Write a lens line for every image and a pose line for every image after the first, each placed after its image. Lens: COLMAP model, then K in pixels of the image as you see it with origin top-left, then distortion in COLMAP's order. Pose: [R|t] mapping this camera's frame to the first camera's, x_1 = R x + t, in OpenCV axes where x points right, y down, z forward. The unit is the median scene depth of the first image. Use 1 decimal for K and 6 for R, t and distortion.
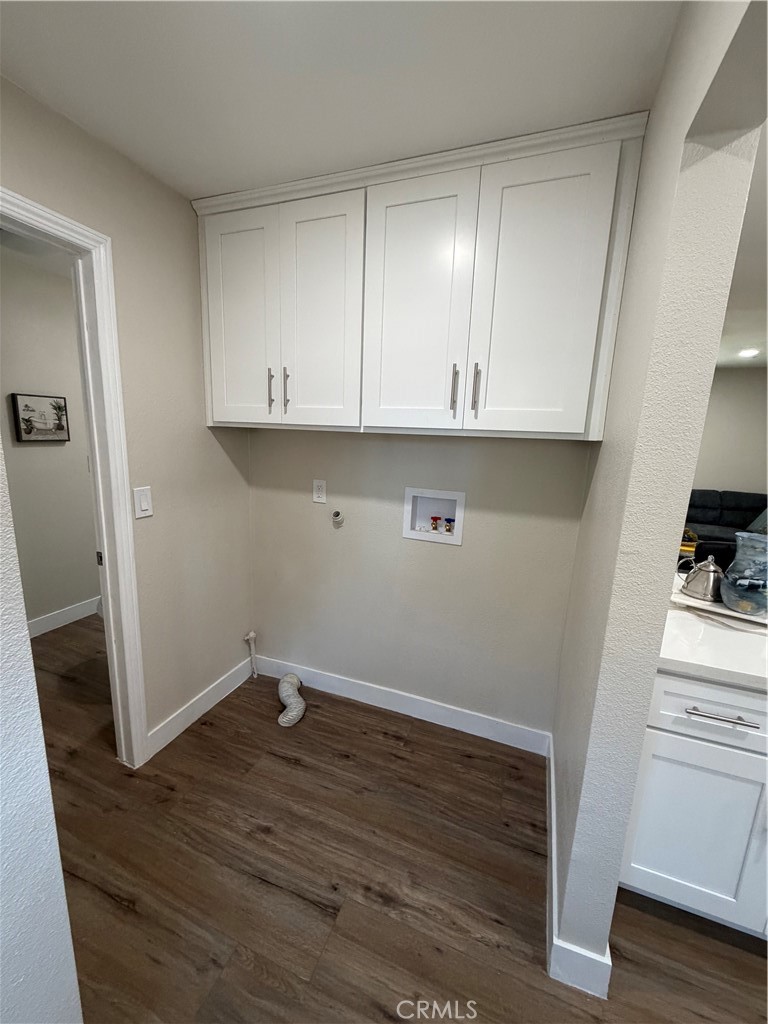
lens RADIAL K [[408.4, 0, 381.9], [0, 408.4, 509.8], [0, 0, 1]] dist [-0.000204, 0.000090]
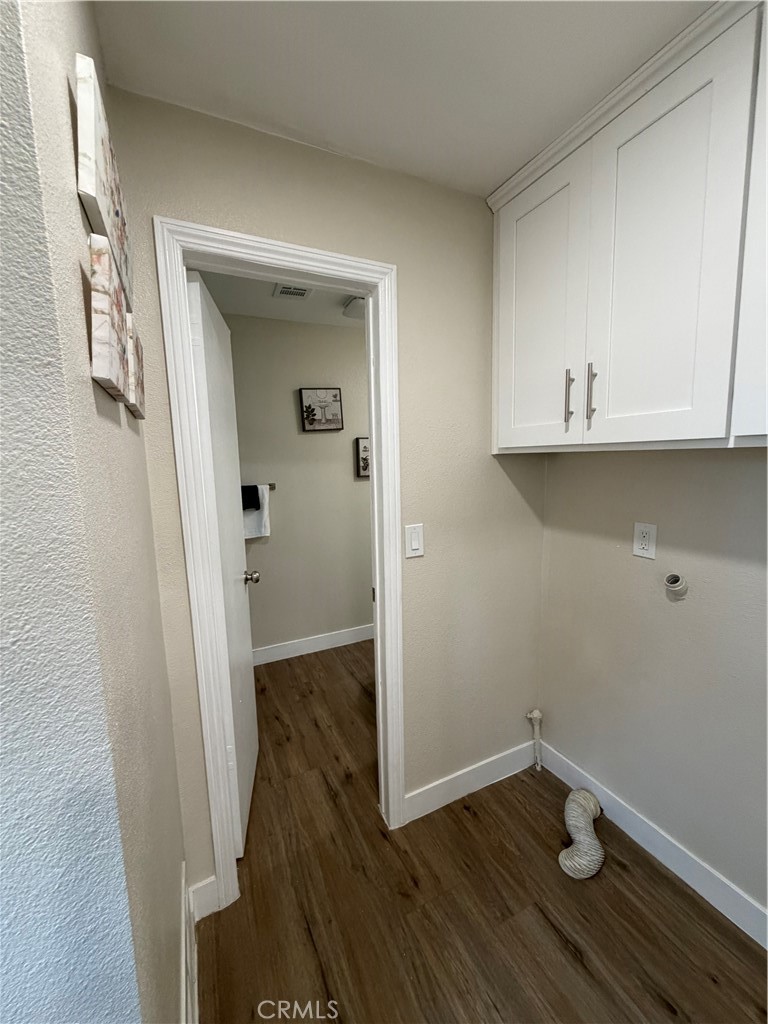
lens RADIAL K [[408.4, 0, 381.9], [0, 408.4, 509.8], [0, 0, 1]] dist [-0.000204, 0.000090]
pose [[0.726295, 0.031313, -0.686670, -0.008613], [-0.078084, 0.996254, -0.037159, -0.041043], [0.682934, 0.080607, 0.726019, 0.239722]]
